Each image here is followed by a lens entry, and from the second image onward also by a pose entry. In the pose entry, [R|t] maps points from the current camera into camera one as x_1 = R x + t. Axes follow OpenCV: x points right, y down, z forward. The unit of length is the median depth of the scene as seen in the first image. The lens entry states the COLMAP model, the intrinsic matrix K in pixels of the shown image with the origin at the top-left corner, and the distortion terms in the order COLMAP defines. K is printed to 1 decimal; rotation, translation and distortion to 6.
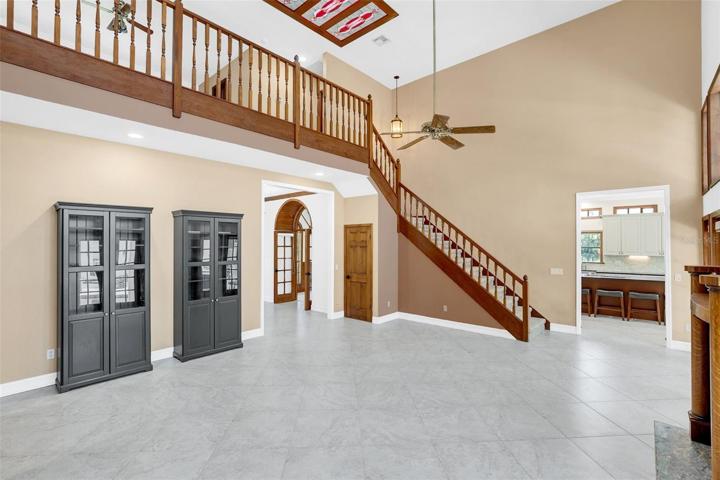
lens RADIAL K [[327.0, 0, 357.6], [0, 327.0, 239.1], [0, 0, 1]] dist [-0.001807, 0.000317]
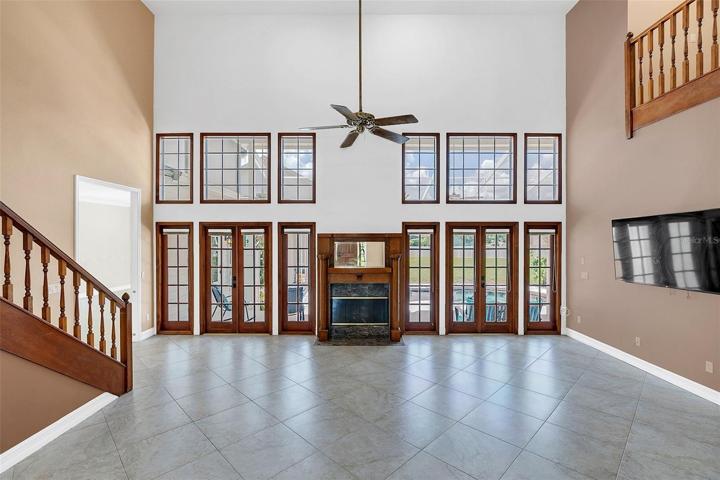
lens RADIAL K [[327.0, 0, 357.1], [0, 327.0, 245.7], [0, 0, 1]] dist [-0.001807, 0.000317]
pose [[-0.665183, -0.010643, 0.746604, -0.428355], [-0.012547, 0.999917, 0.003075, 0.006072], [-0.746575, -0.007322, -0.665261, 1.556727]]
